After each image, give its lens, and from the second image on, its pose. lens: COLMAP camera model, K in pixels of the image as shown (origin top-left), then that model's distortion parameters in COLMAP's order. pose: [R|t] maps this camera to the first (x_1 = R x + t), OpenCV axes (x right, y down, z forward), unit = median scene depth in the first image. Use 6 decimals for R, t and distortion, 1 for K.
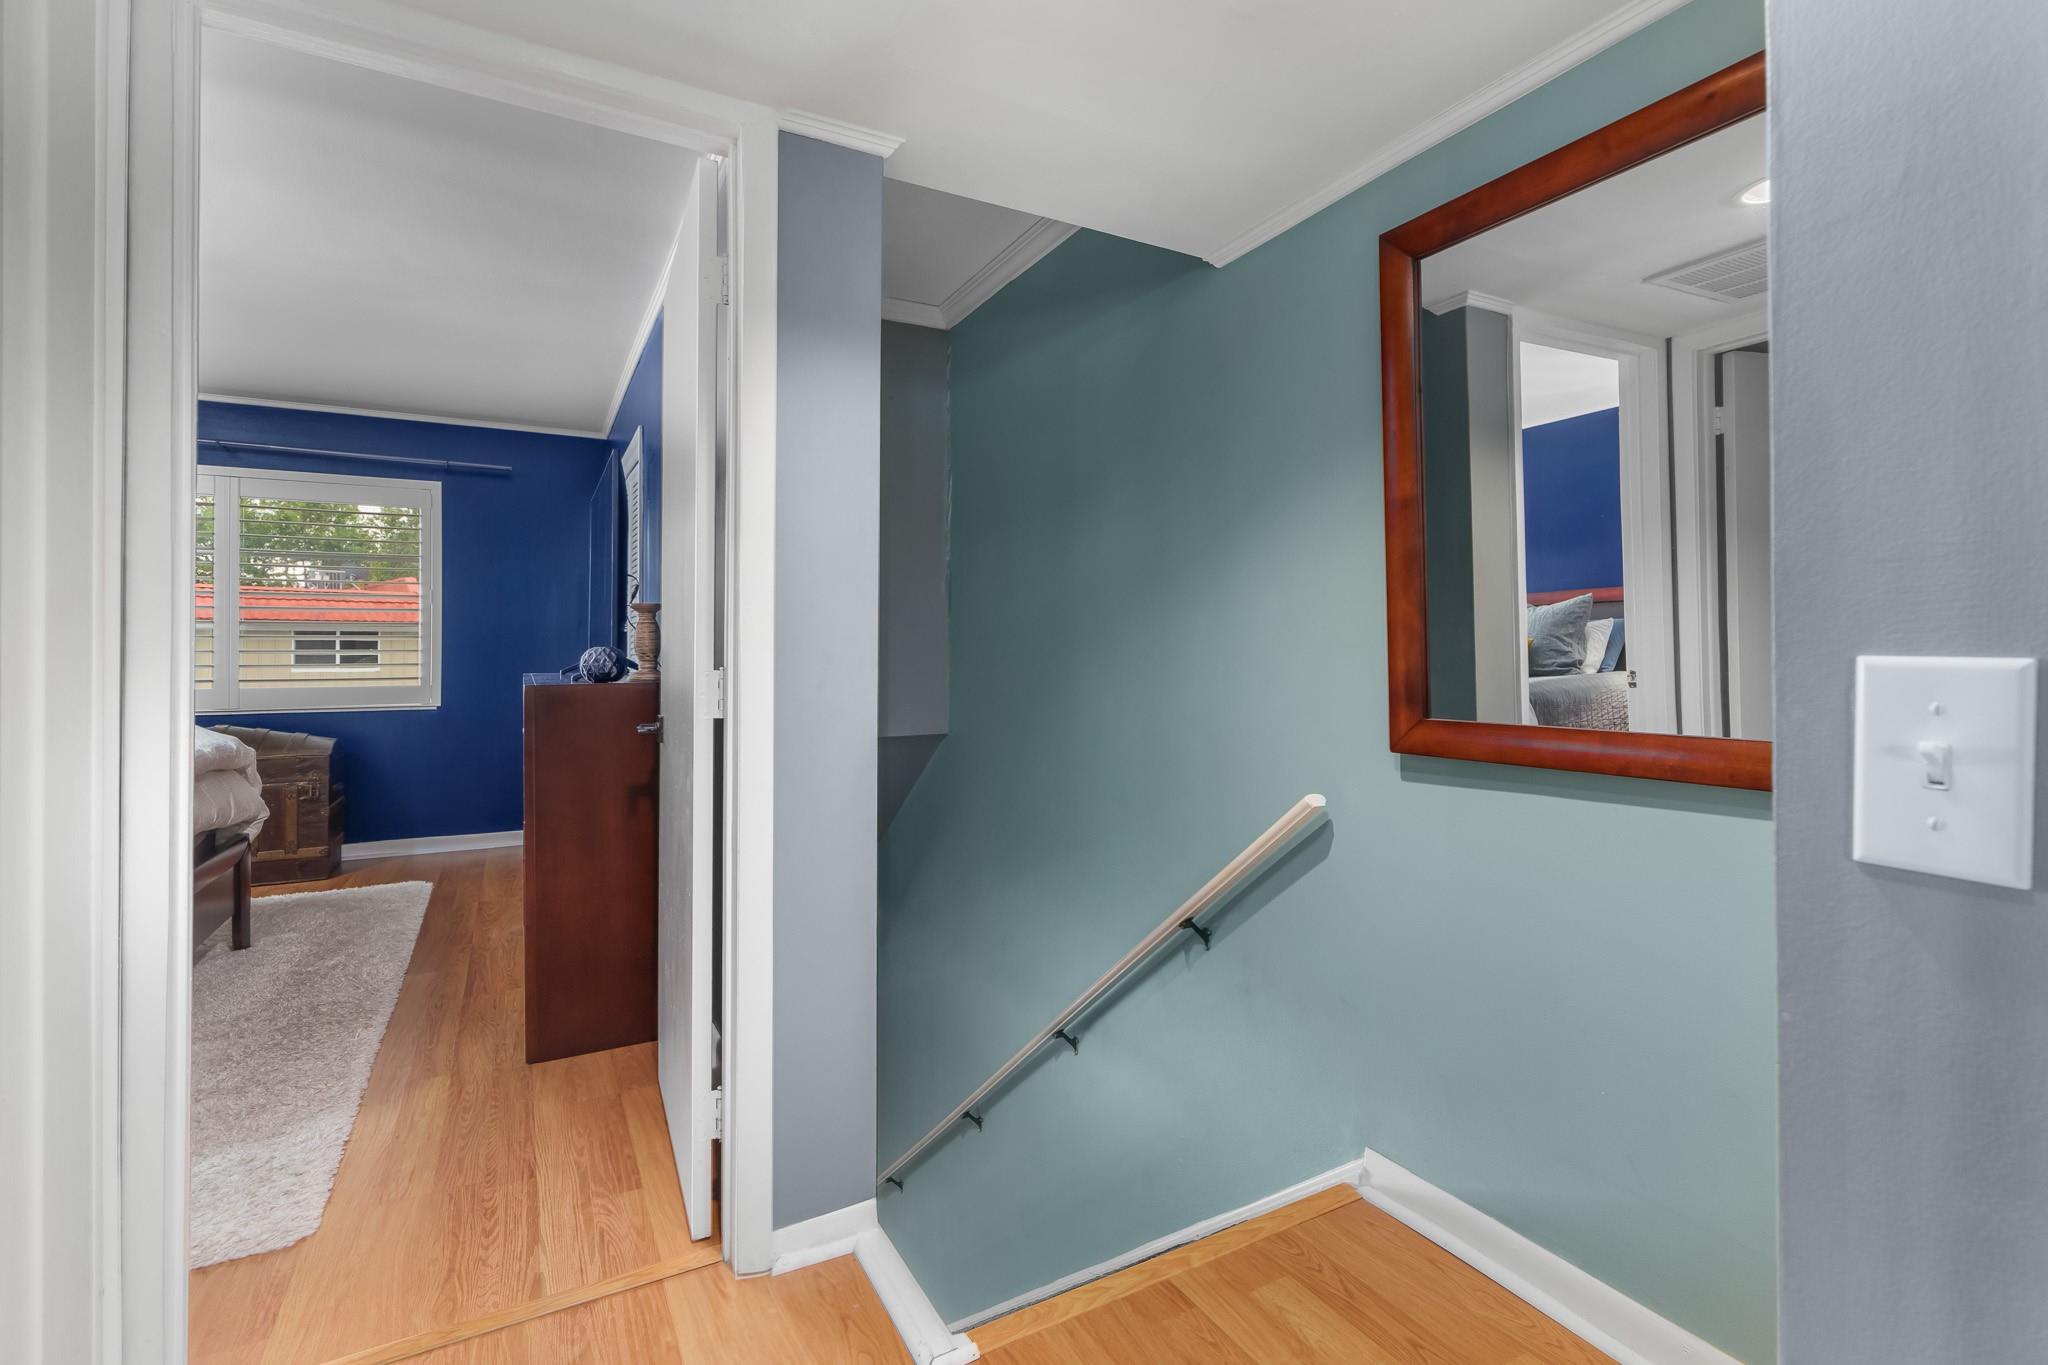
lens RADIAL K [[926.3, 0, 1032.1], [0, 926.3, 658.5], [0, 0, 1]] dist [0.000483, 0.000523]
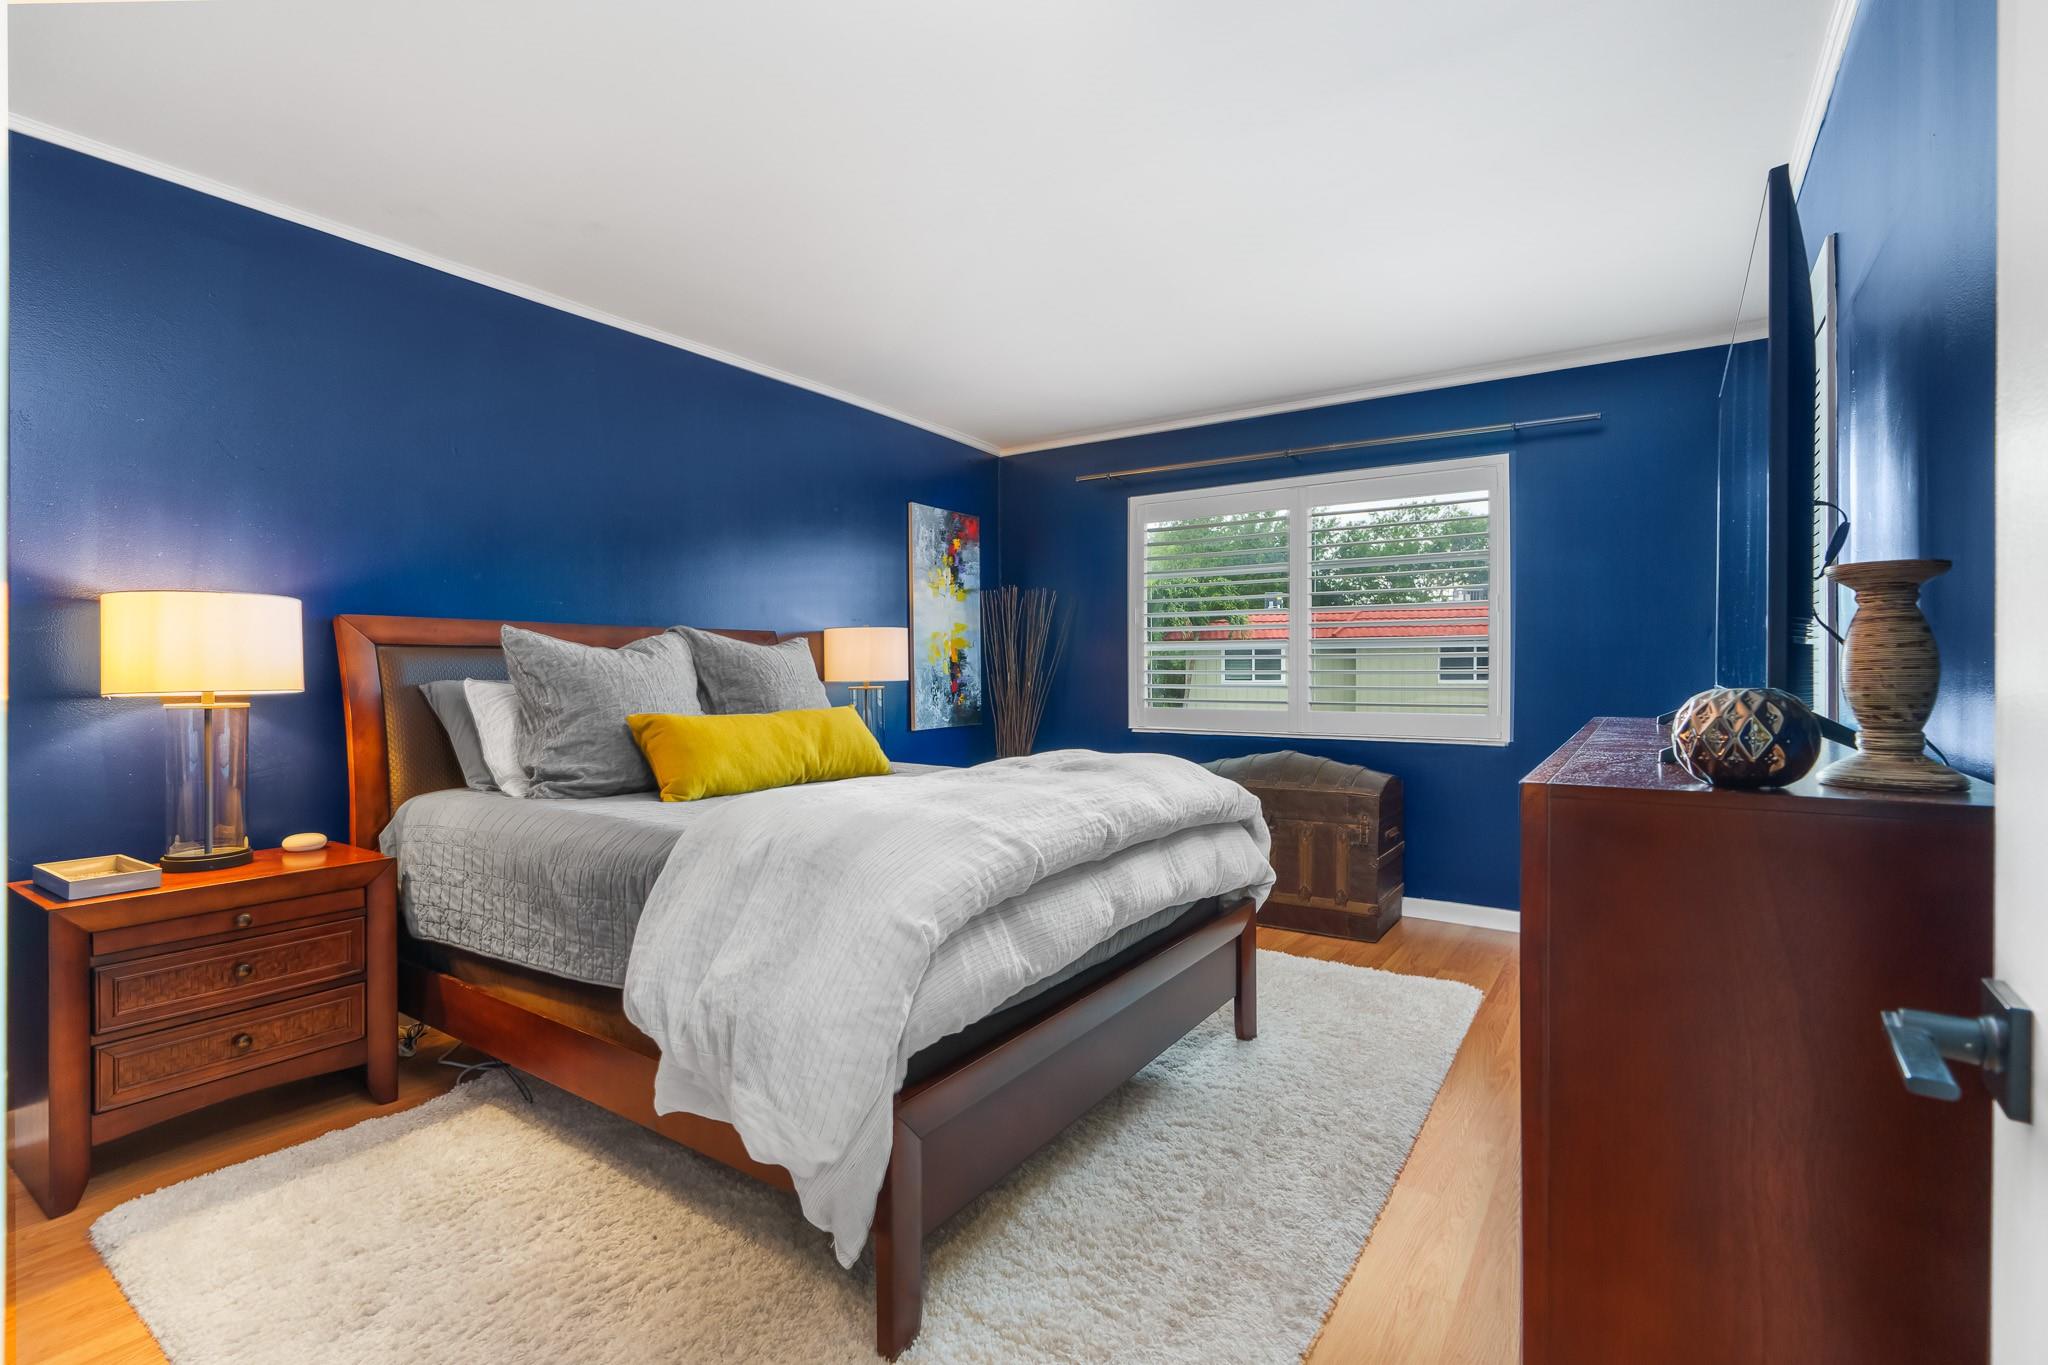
lens RADIAL K [[926.3, 0, 1032.1], [0, 926.3, 658.5], [0, 0, 1]] dist [0.000483, 0.000523]
pose [[0.457734, -0.011216, -0.889018, -0.206626], [0.002570, 0.999933, -0.011292, -0.016576], [0.889085, 0.002884, 0.457732, 0.453636]]
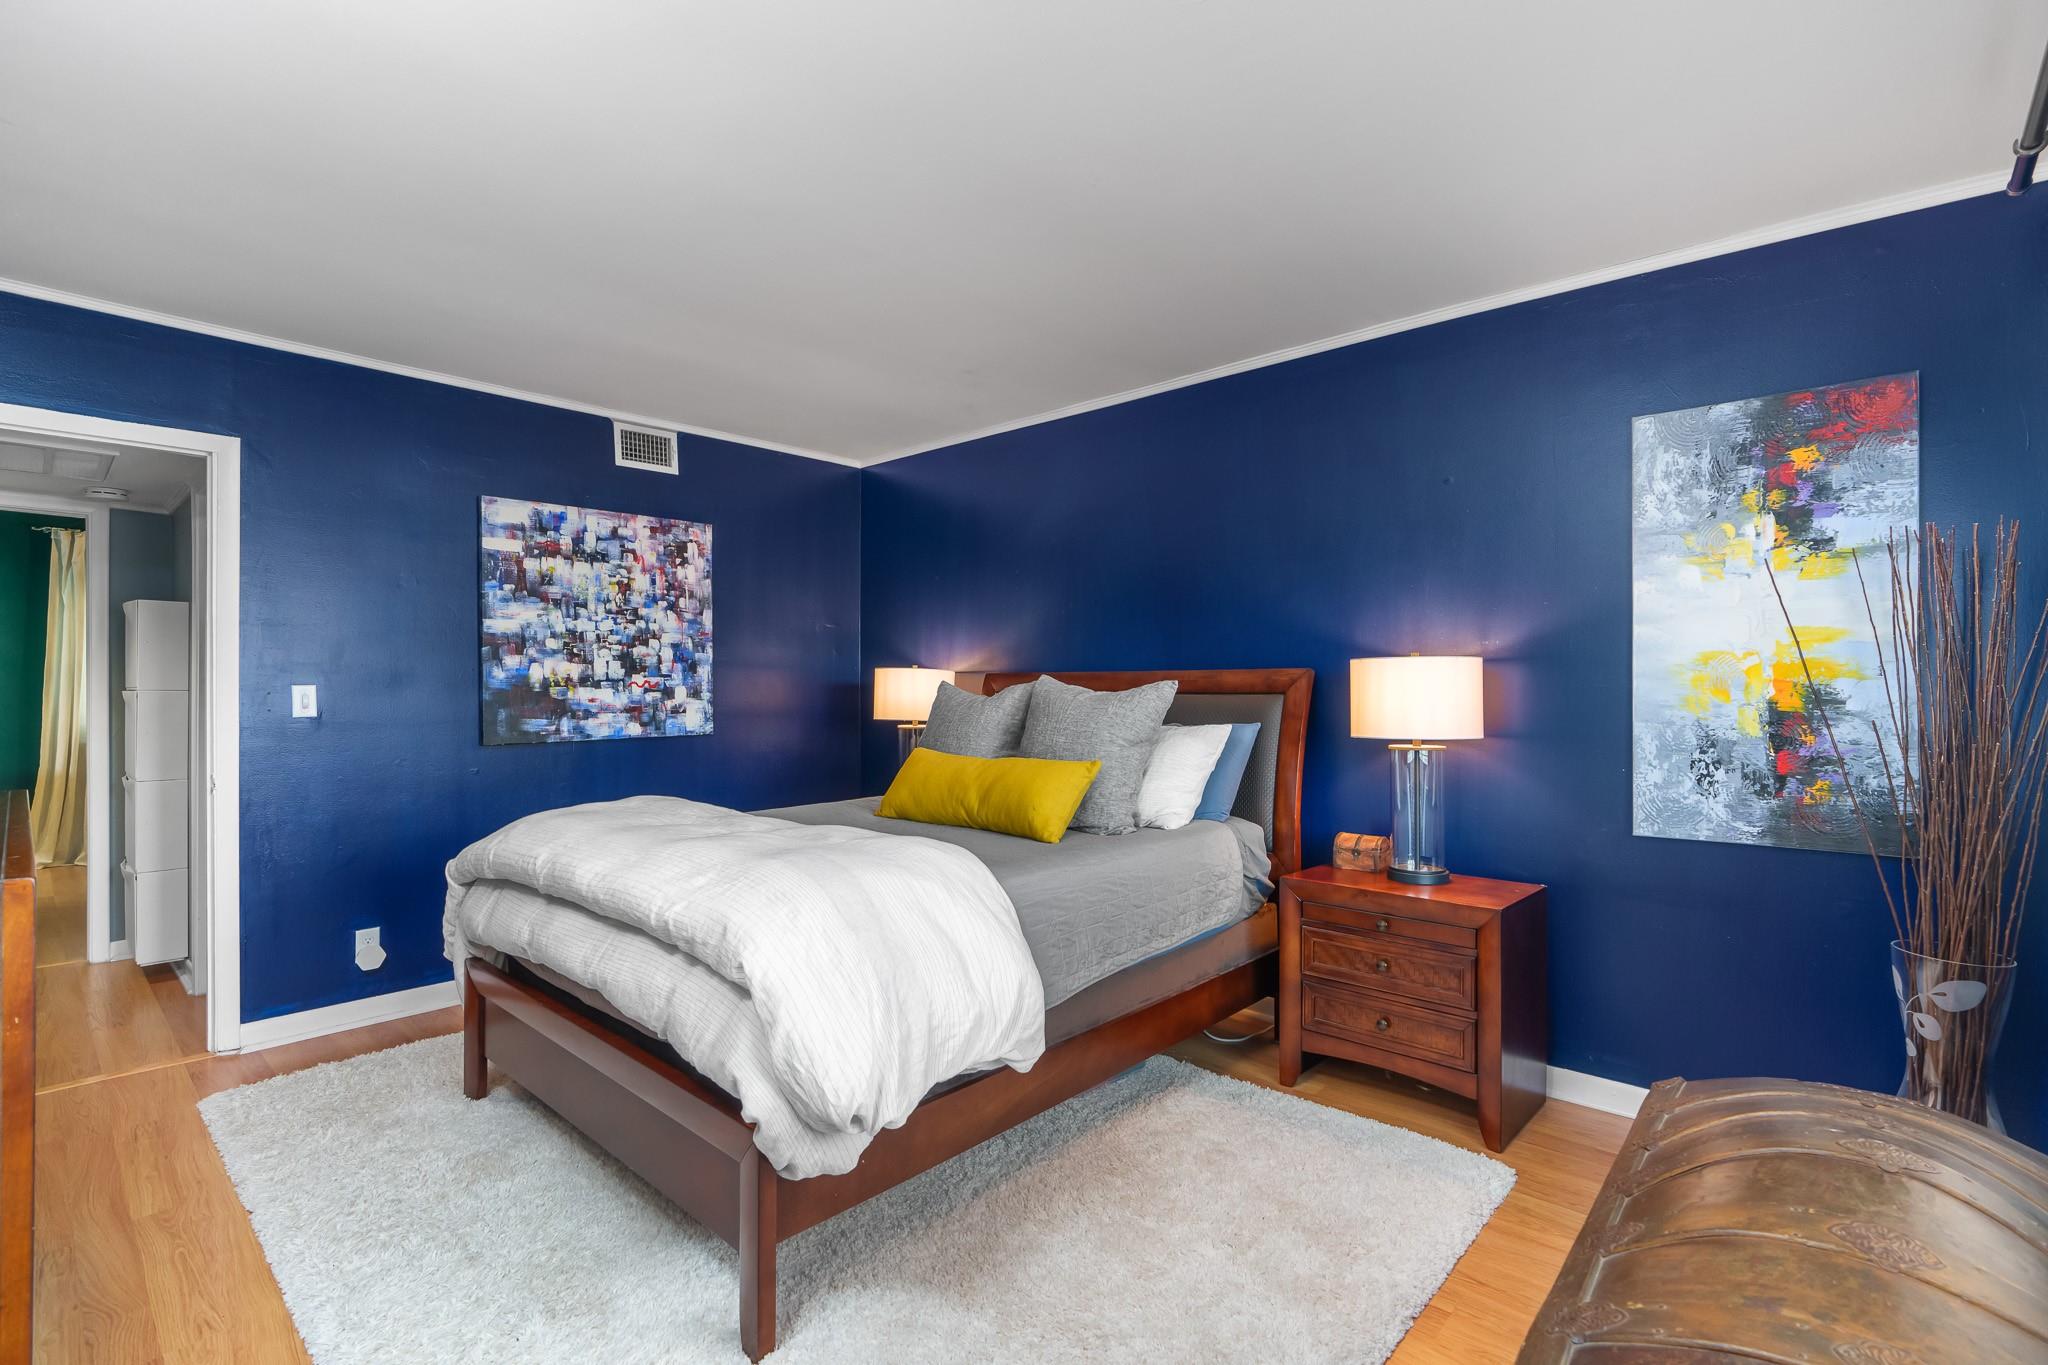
lens RADIAL K [[950.4, 0, 1024.0], [0, 950.4, 682.5], [0, 0, 1]] dist [0.000230, 0.000281]
pose [[-0.944317, 0.000199, -0.329036, -0.832447], [0.001660, 0.999990, -0.004160, -0.049101], [0.329032, -0.004474, -0.944308, 1.568510]]
